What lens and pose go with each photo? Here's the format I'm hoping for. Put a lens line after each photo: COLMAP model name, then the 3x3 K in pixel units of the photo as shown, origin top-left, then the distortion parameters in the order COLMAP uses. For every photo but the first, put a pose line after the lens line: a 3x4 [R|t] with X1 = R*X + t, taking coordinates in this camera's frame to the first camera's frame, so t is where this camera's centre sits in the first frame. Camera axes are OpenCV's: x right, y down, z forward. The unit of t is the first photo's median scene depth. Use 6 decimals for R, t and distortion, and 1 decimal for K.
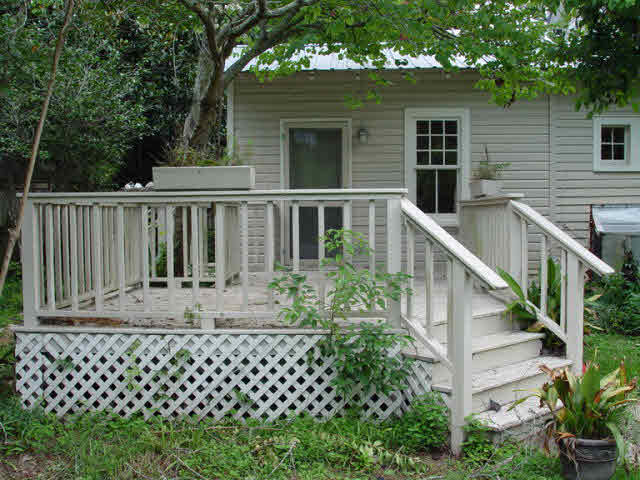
lens RADIAL K [[732.3, 0, 320.0], [0, 732.3, 240.0], [0, 0, 1]] dist [-0.204269, 0.288121]
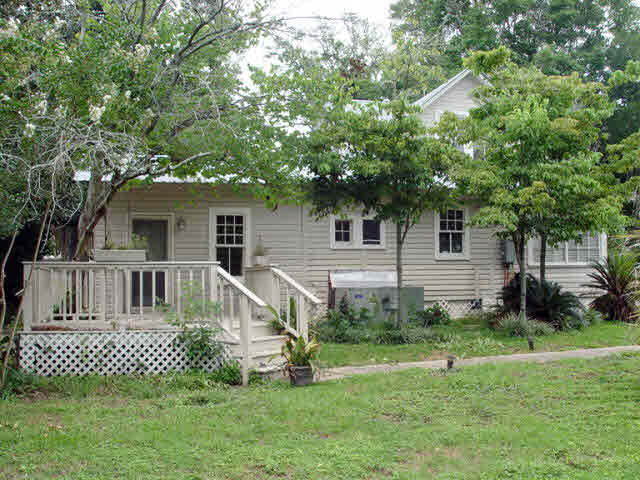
lens RADIAL K [[732.3, 0, 320.0], [0, 732.3, 240.0], [0, 0, 1]] dist [-0.204269, 0.288121]
pose [[0.957200, 0.014011, 0.289087, -0.212498], [0.012625, 0.995856, -0.090067, 0.059384], [-0.289151, 0.089862, 0.953057, -1.086620]]
